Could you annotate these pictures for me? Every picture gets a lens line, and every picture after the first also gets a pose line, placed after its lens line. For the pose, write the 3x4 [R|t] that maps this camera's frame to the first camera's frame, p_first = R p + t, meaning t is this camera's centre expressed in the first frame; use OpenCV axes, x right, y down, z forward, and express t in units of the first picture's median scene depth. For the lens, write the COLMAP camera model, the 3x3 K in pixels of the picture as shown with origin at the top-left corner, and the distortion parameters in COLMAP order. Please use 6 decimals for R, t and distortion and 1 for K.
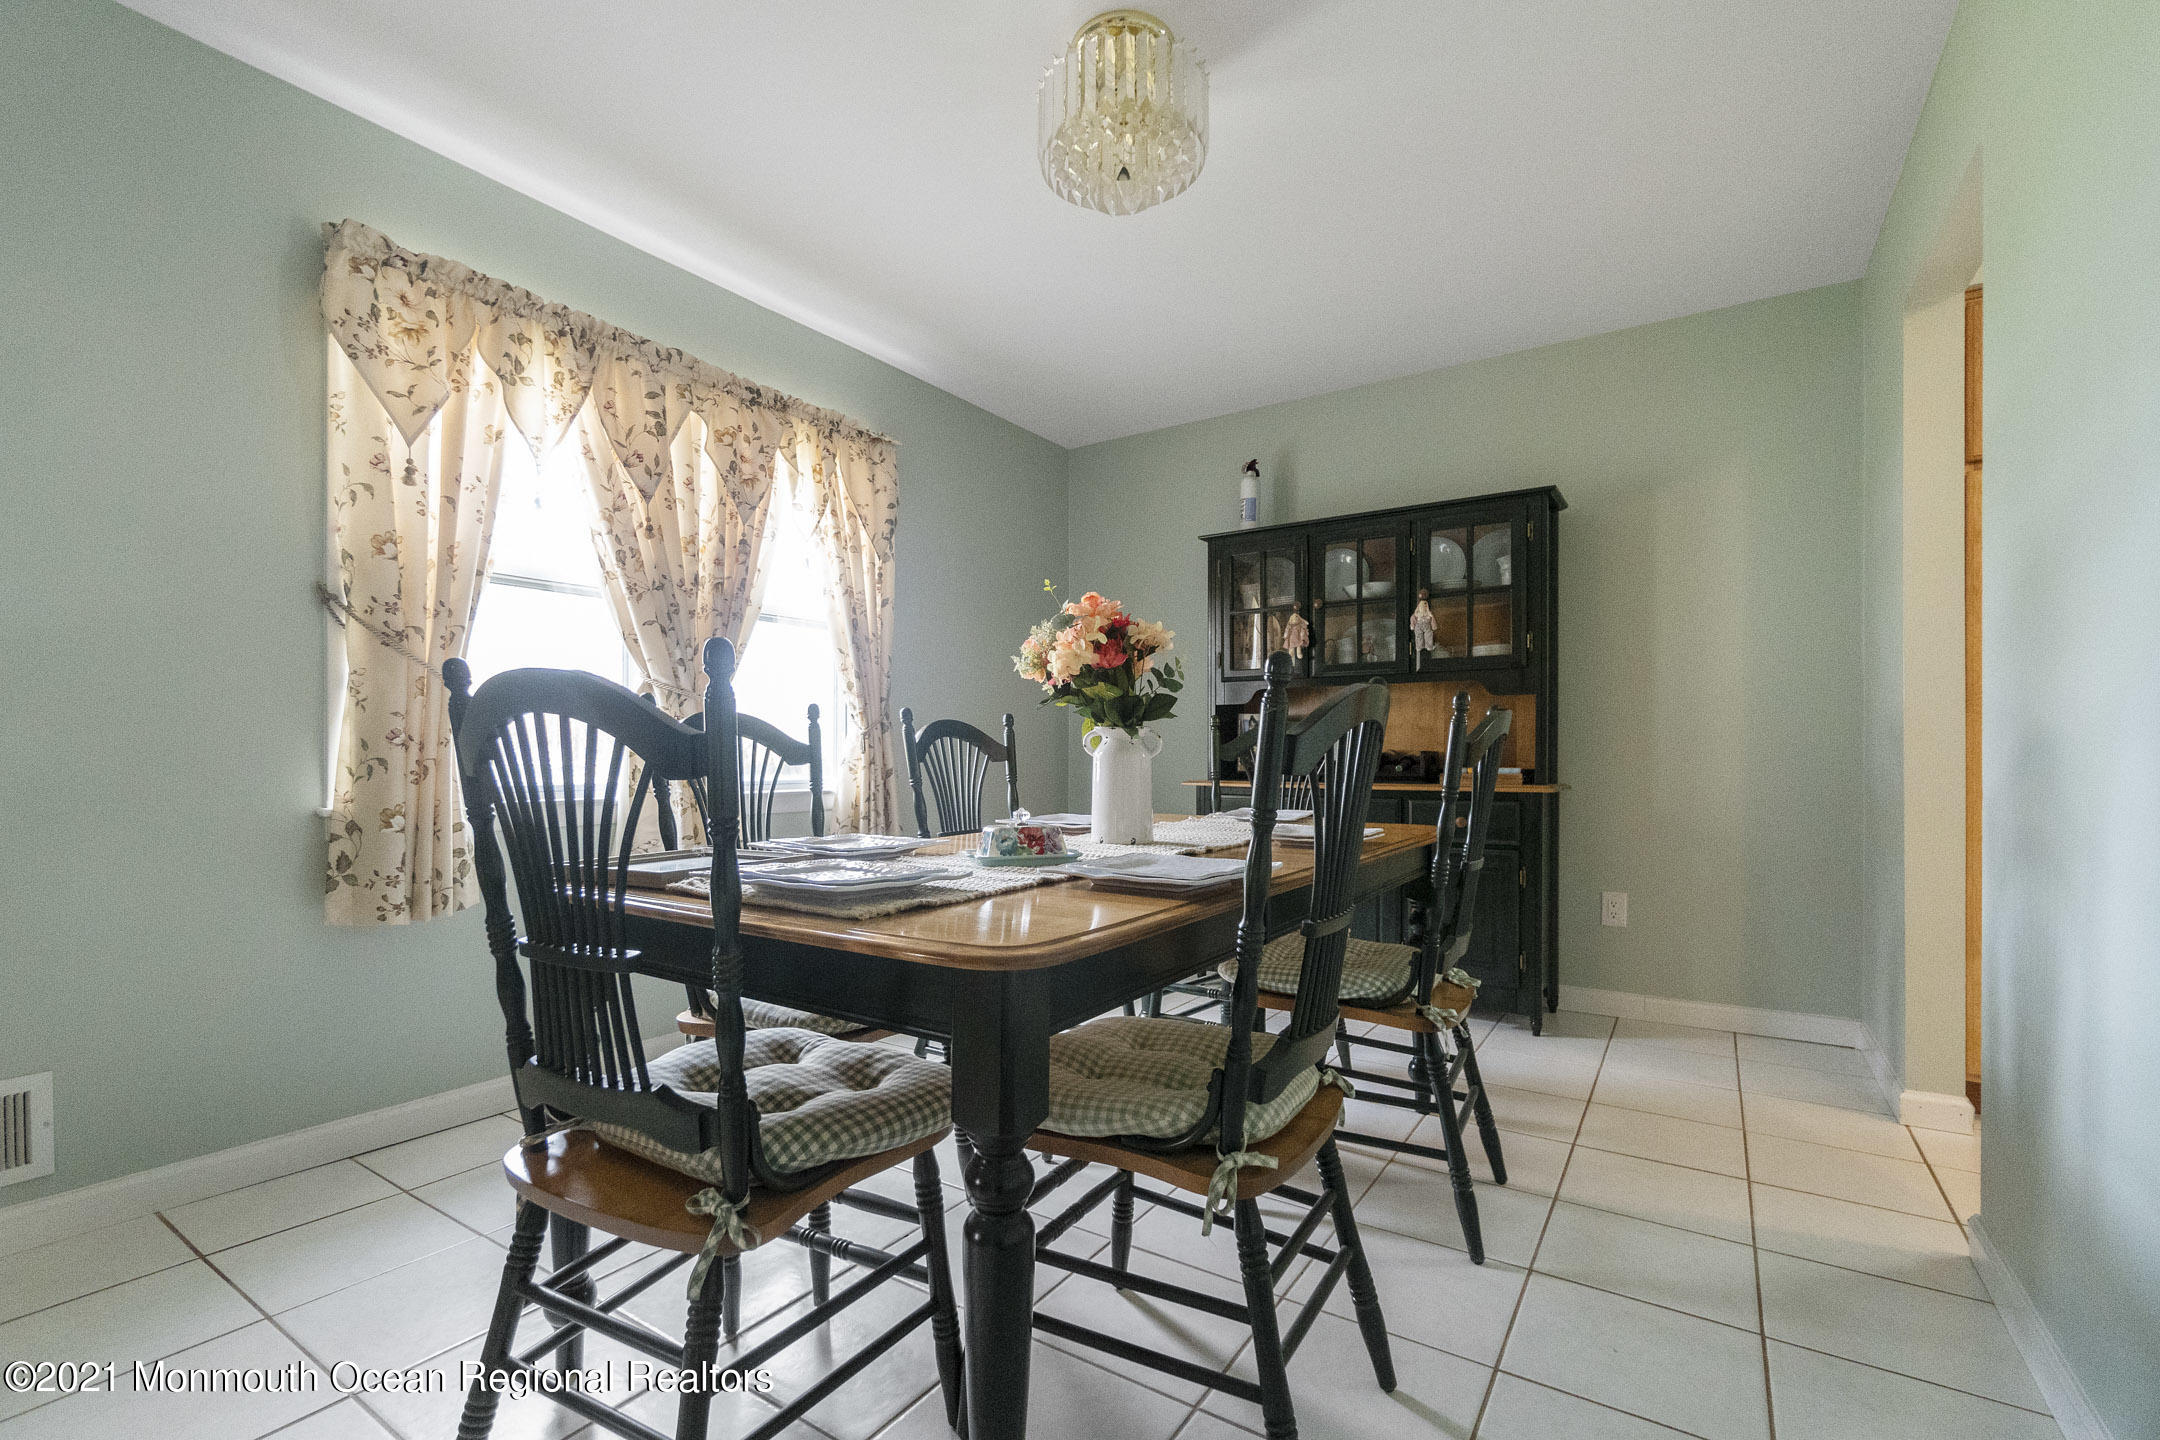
lens RADIAL K [[963.8, 0, 1010.0], [0, 963.8, 761.6], [0, 0, 1]] dist [-0.004256, -0.000192]
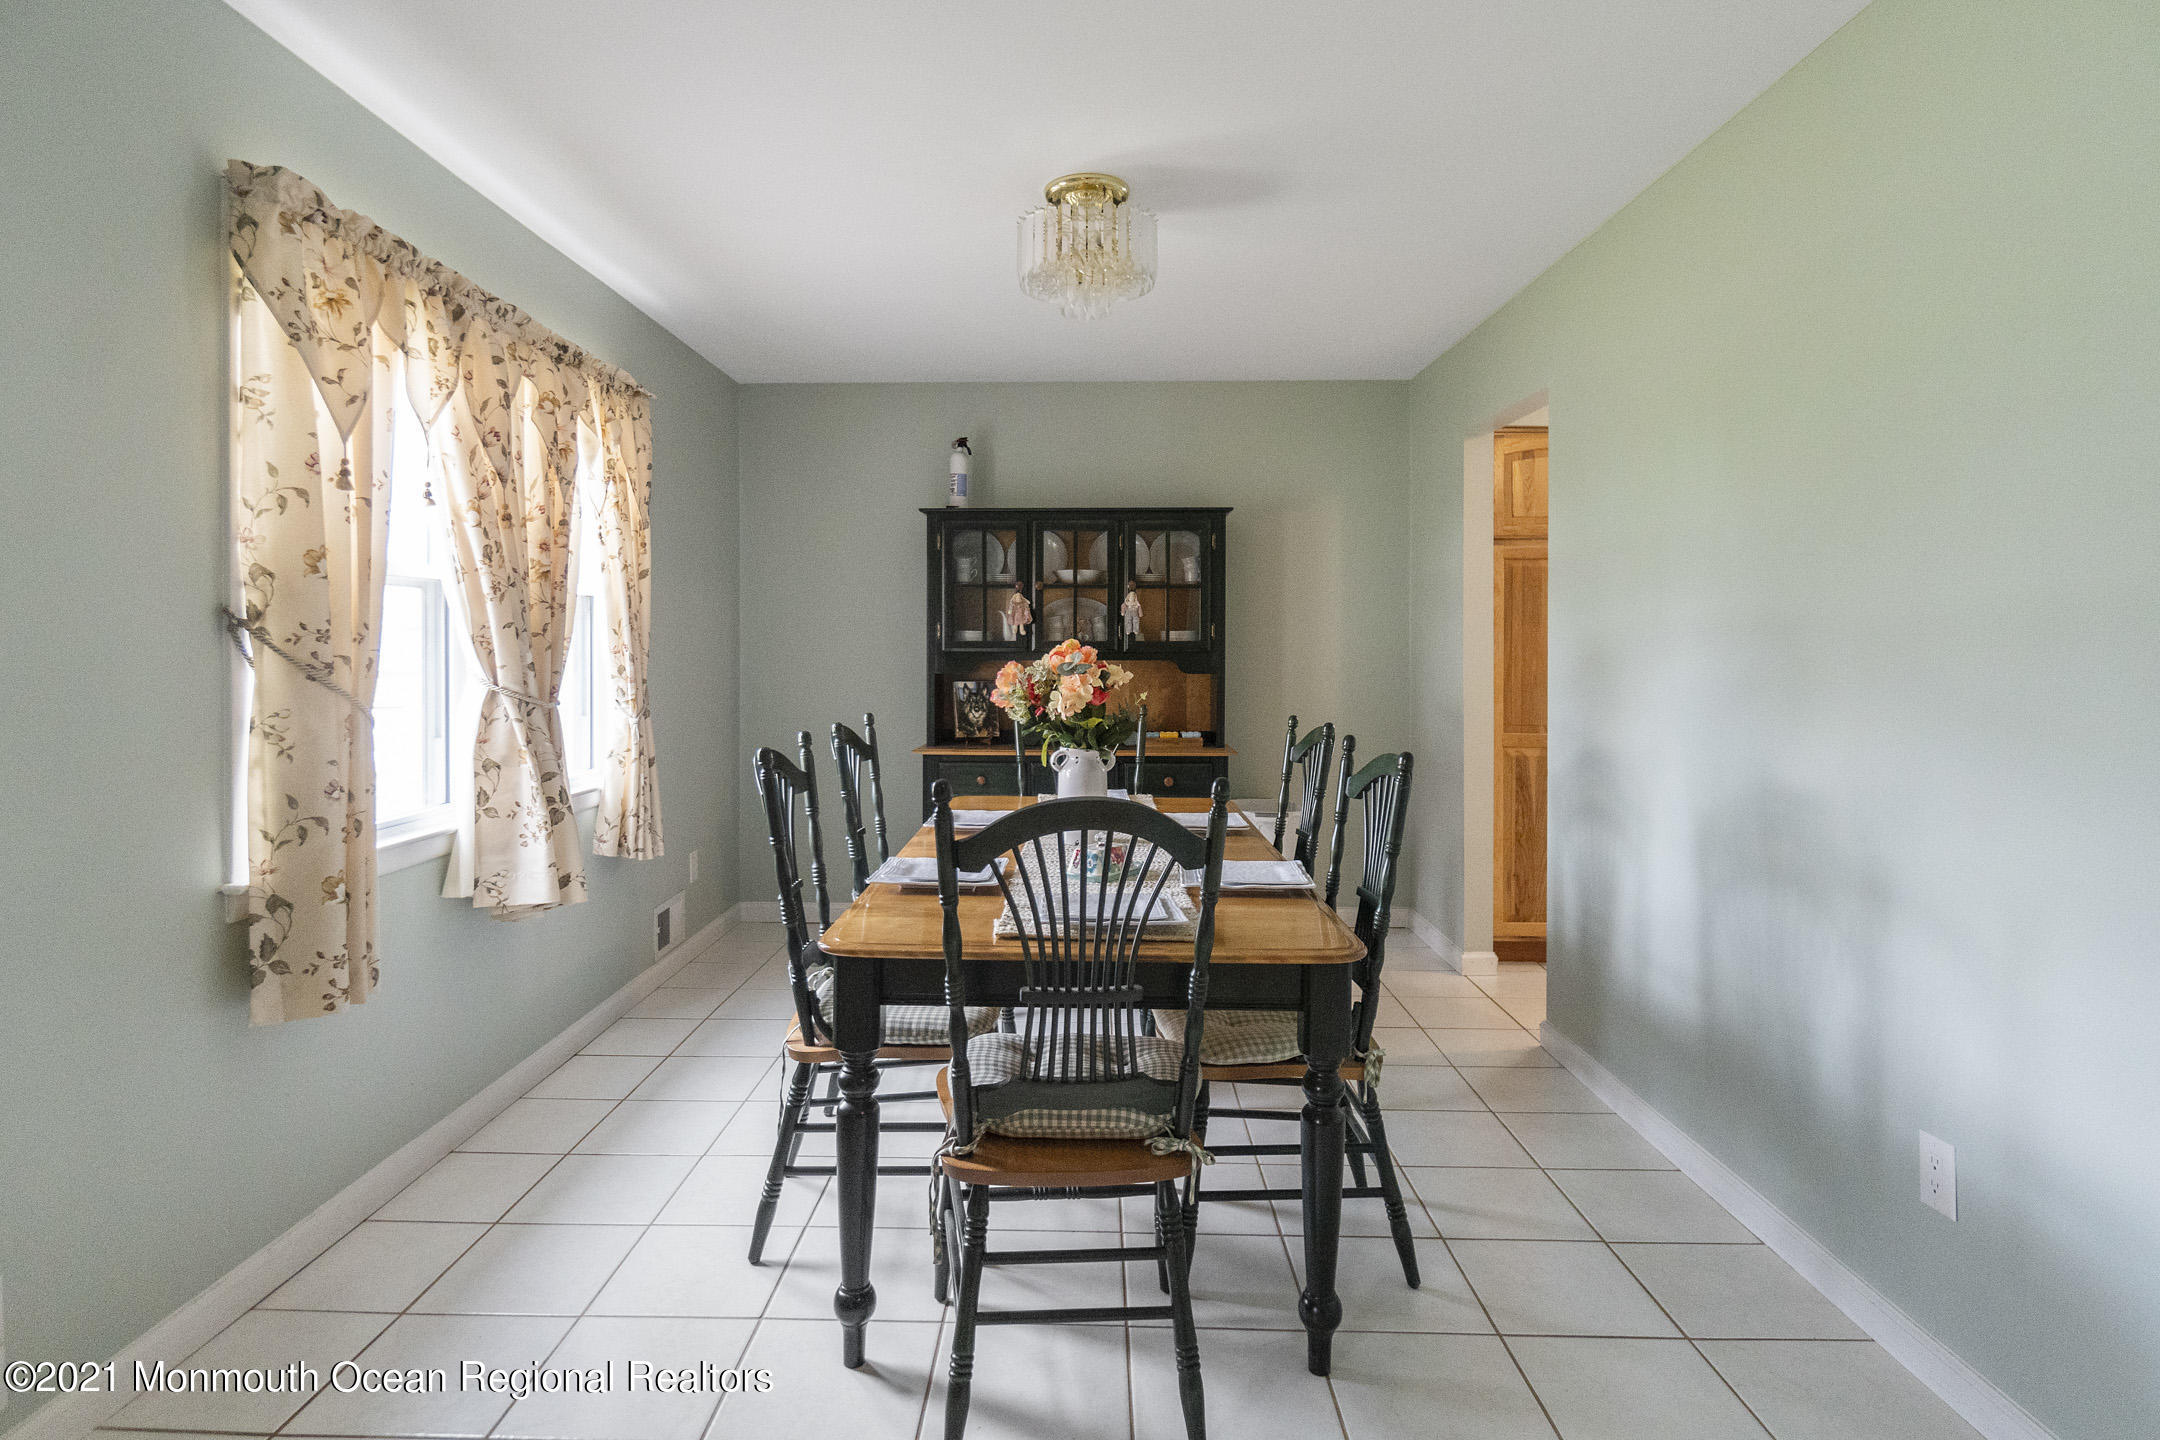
lens RADIAL K [[1135.9, 0, 1075.0], [0, 1135.9, 684.9], [0, 0, 1]] dist [-0.000520, 0.000120]
pose [[0.836309, -0.014141, 0.548076, -0.611277], [0.006503, 0.999853, 0.015874, -0.123208], [-0.548220, -0.009711, 0.836278, -0.175094]]
